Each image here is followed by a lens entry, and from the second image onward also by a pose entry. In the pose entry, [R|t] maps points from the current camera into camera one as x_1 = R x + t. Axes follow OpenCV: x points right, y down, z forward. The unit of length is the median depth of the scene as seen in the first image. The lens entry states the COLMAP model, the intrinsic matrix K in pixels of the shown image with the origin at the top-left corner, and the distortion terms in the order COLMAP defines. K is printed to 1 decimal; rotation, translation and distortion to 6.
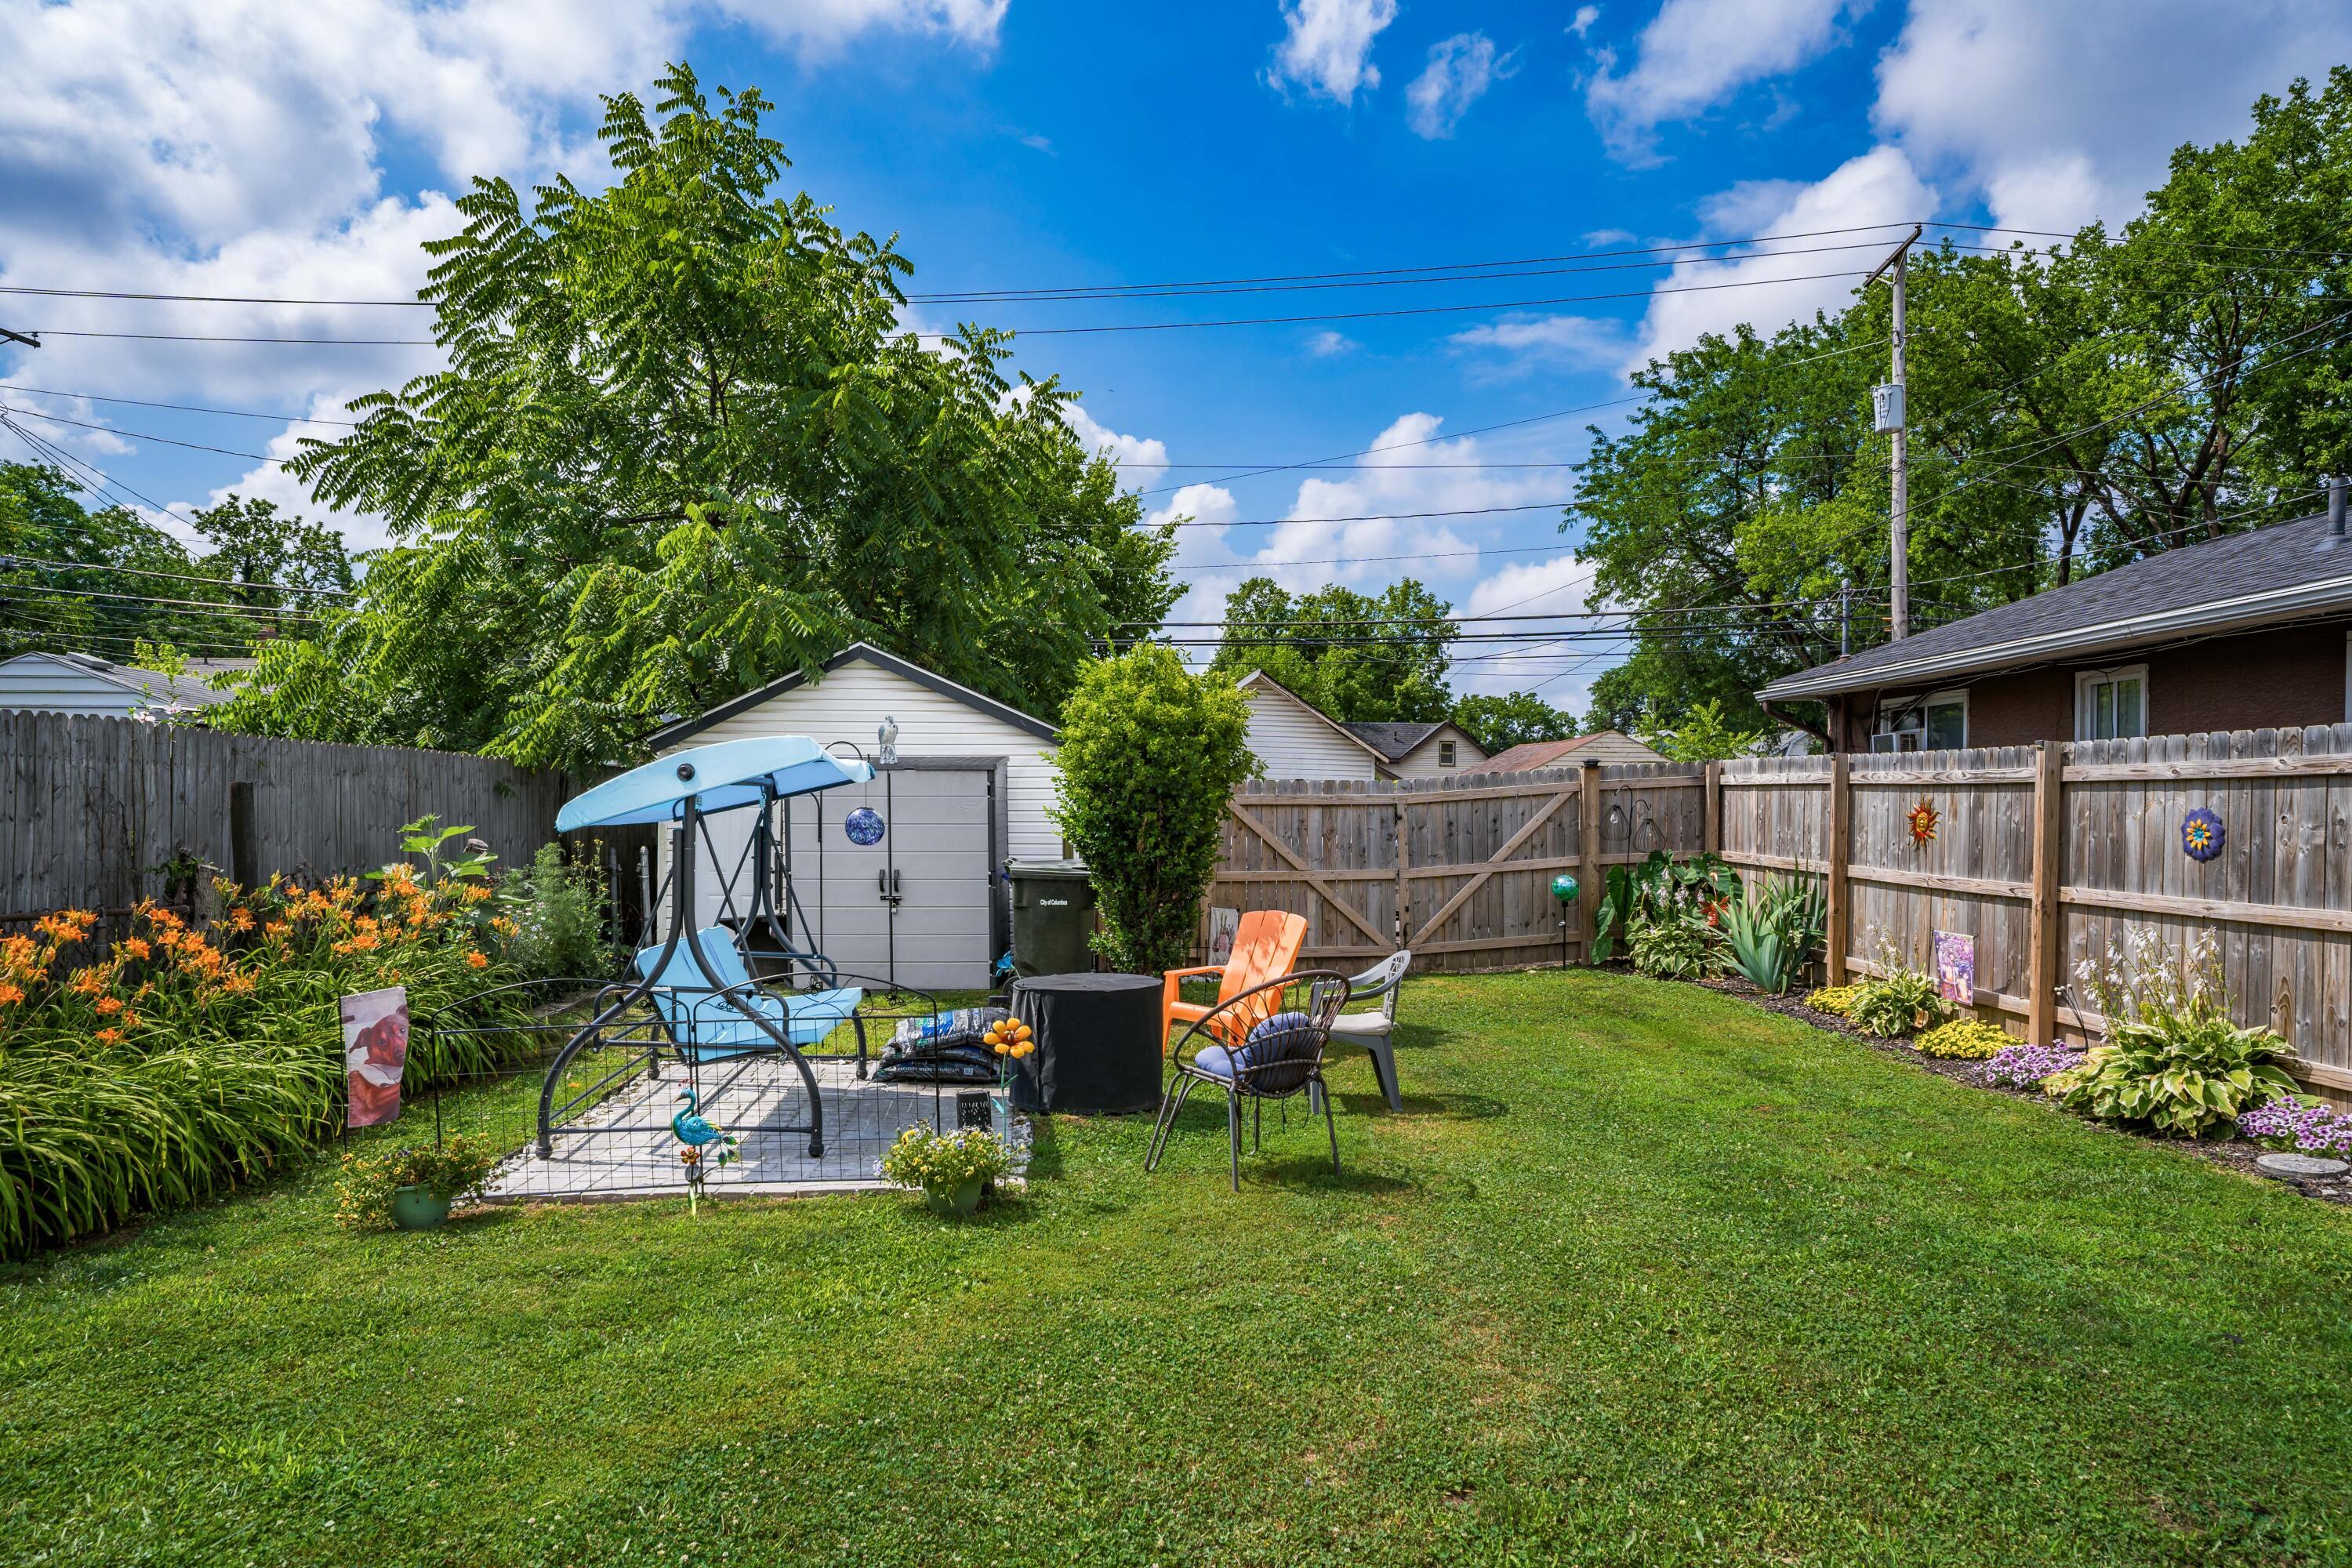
lens RADIAL K [[1357.7, 0, 1176.0], [0, 1357.7, 784.0], [0, 0, 1]] dist [-0.003858, -0.001077]
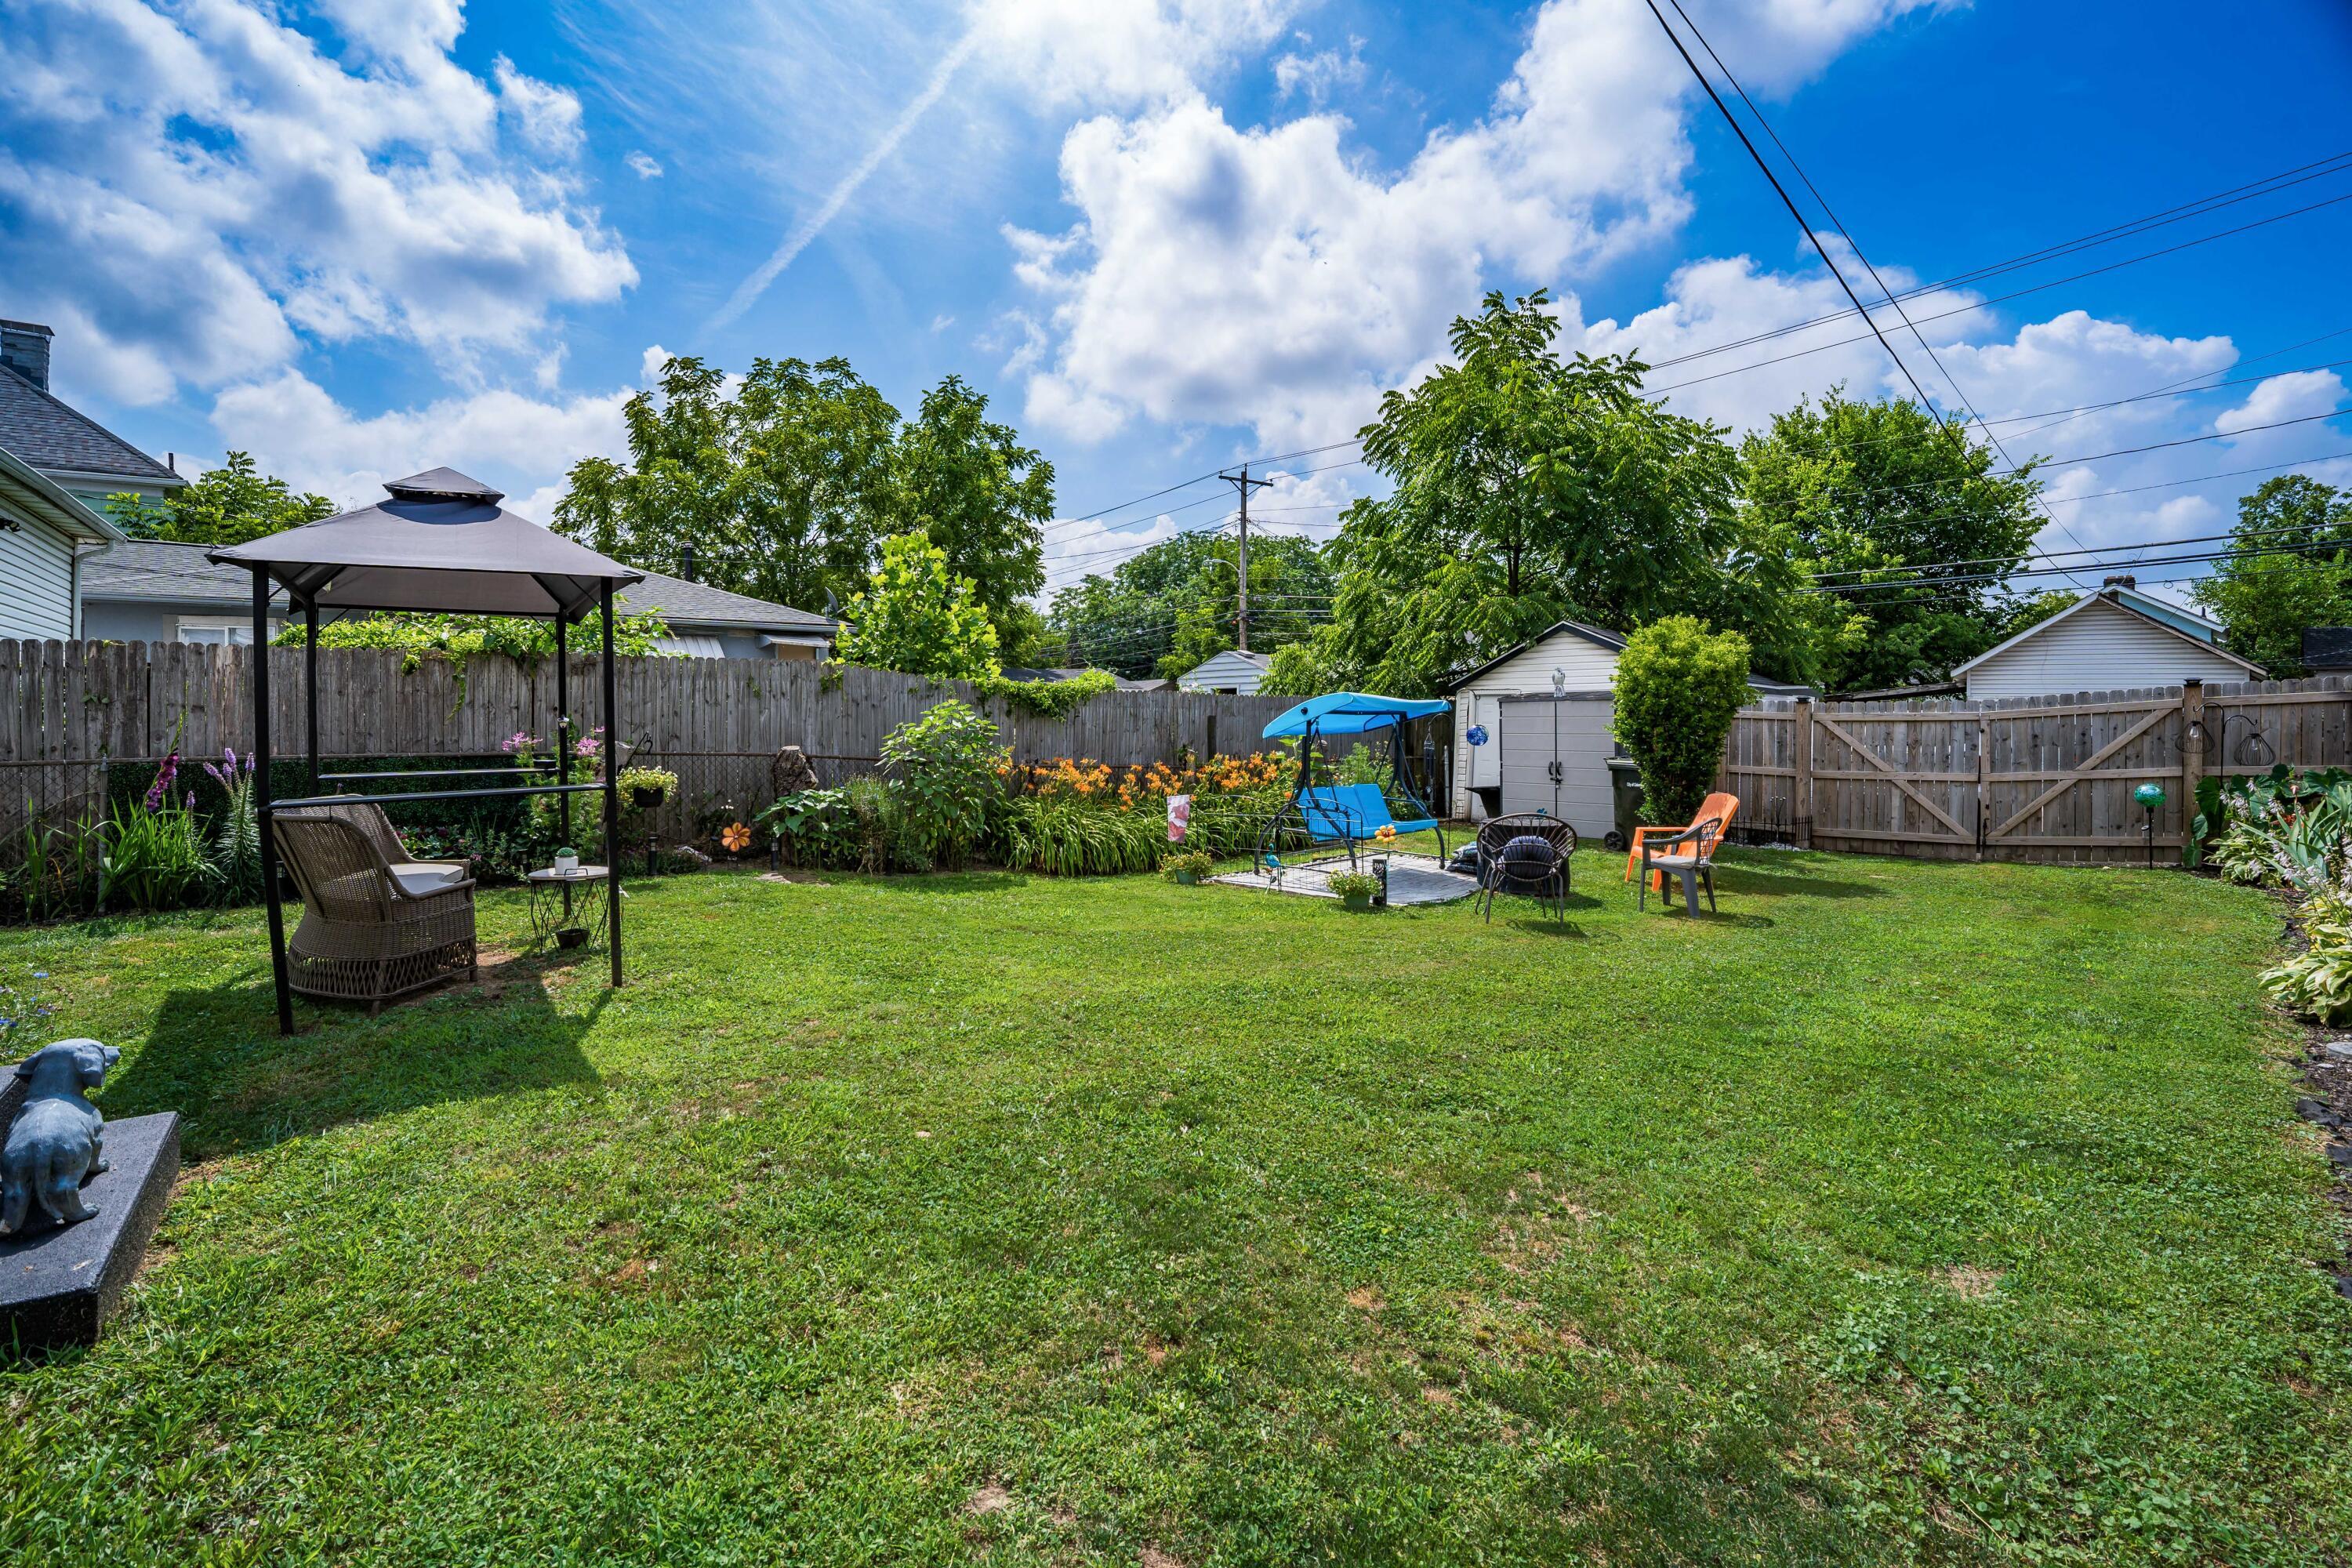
lens RADIAL K [[997.1, 0, 1170.4], [0, 997.1, 692.8], [0, 0, 1]] dist [-0.065430, 0.017147]
pose [[0.645330, -0.023364, -0.763546, 0.430736], [0.015297, 0.999727, -0.017662, -0.006616], [0.763750, -0.000282, 0.645512, -0.131878]]
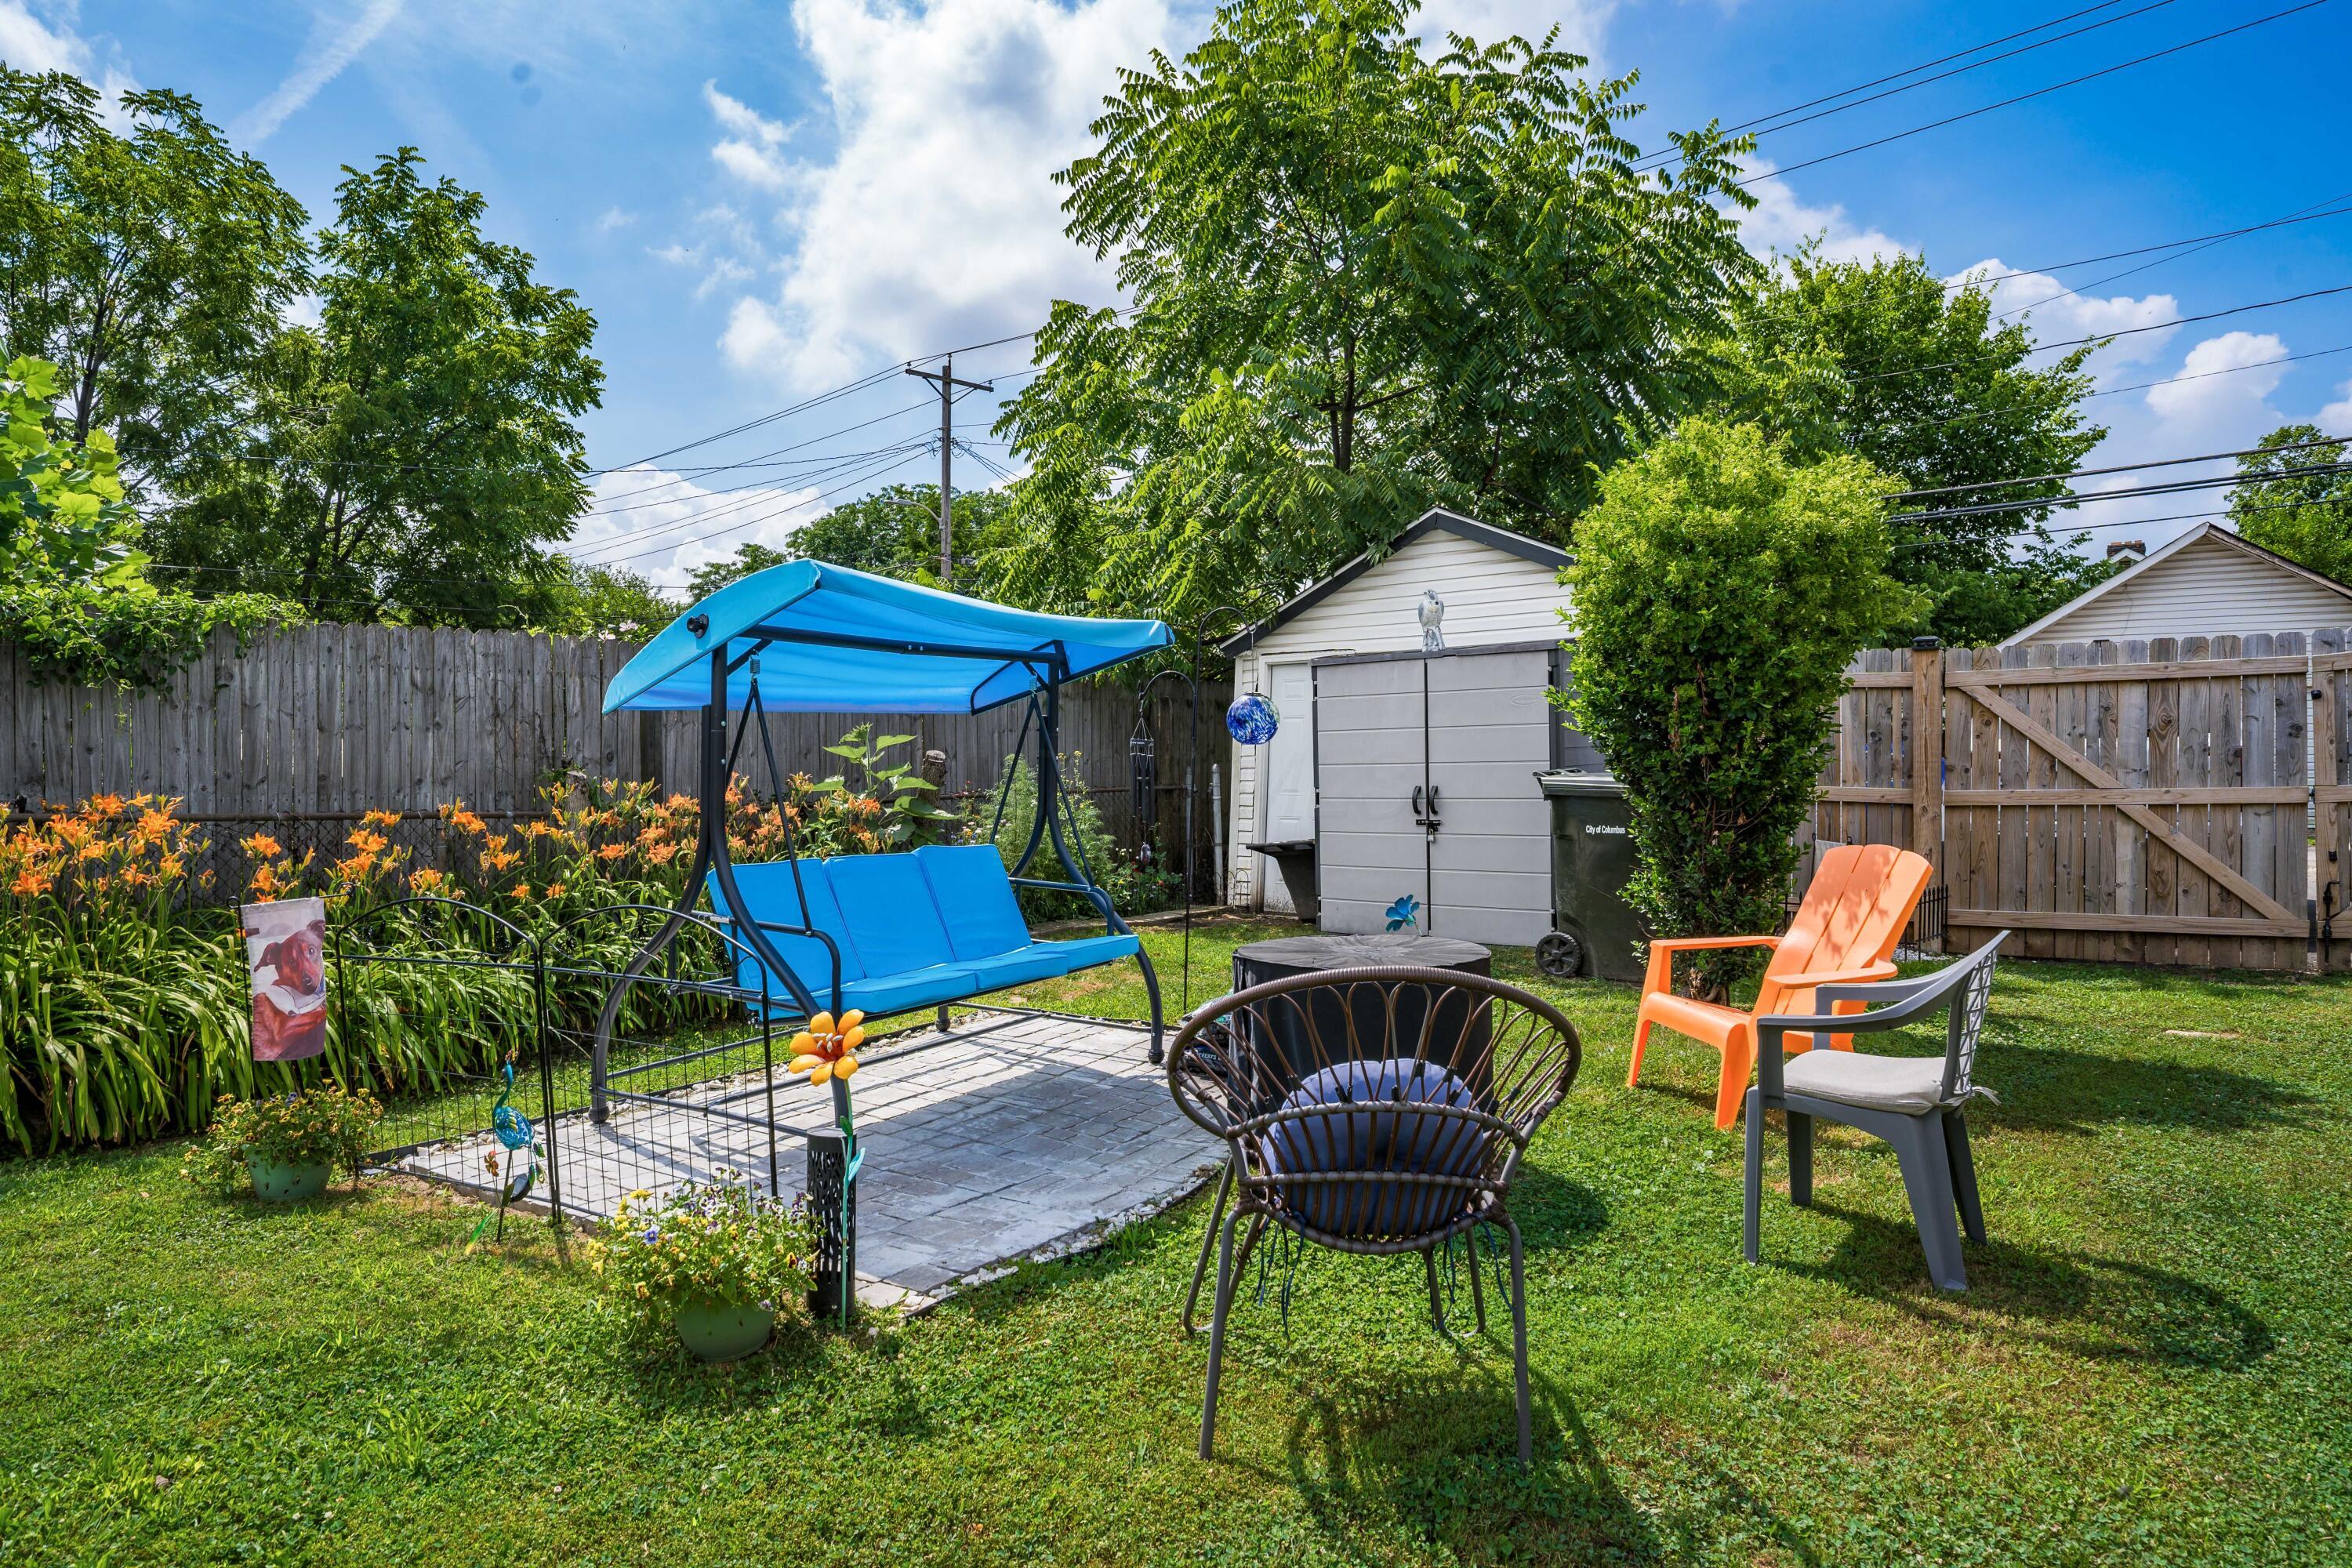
lens RADIAL K [[1301.7, 0, 1176.0], [0, 1301.7, 784.0], [0, 0, 1]] dist [-0.018613, 0.000328]
pose [[0.783207, -0.004421, -0.621746, 0.152824], [0.031231, 0.998992, 0.032238, 0.035915], [0.620977, -0.044666, 0.782555, 0.347661]]
